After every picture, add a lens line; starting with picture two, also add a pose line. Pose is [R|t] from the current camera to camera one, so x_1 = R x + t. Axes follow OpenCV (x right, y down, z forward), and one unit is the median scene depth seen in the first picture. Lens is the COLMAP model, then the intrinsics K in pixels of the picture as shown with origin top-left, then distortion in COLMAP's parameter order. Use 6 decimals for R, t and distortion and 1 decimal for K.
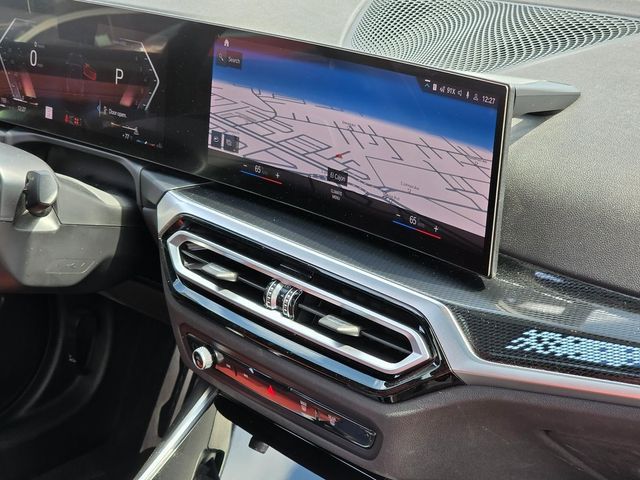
lens RADIAL K [[1427.7, 0, 320.0], [0, 1427.7, 240.0], [0, 0, 1]] dist [-0.936877, 13.740795]
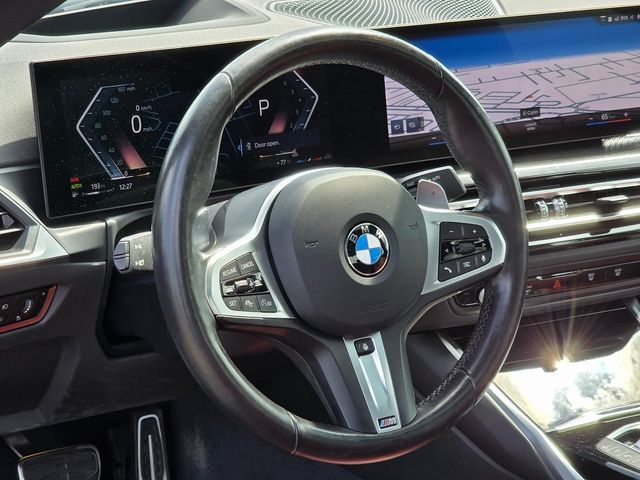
lens RADIAL K [[1592.4, 0, 320.0], [0, 1592.4, 240.0], [0, 0, 1]] dist [-0.083393, 1.313715]
pose [[0.200858, -0.240199, 0.949716, -1.465640], [0.316508, 0.933390, 0.169131, -0.246761], [-0.927081, 0.266621, 0.263504, 0.829679]]
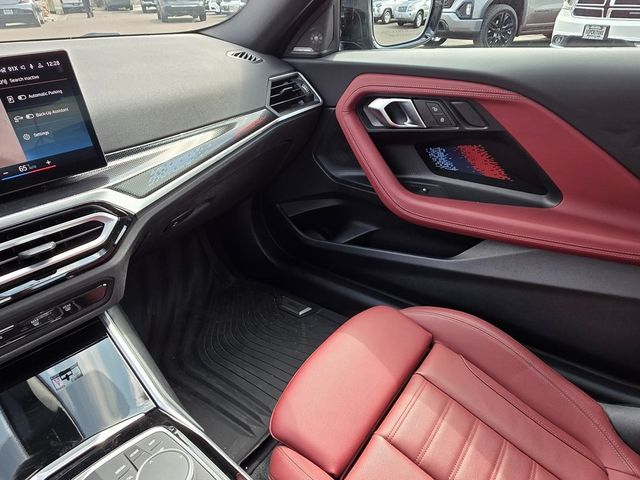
lens RADIAL K [[430.3, 0, 318.5], [0, 430.3, 241.9], [0, 0, 1]] dist [-0.001839, -0.000504]
pose [[-0.123978, -0.453134, 0.882779, -0.395341], [0.374703, 0.802397, 0.464497, -0.043801], [-0.918818, 0.388367, 0.070311, 0.668172]]
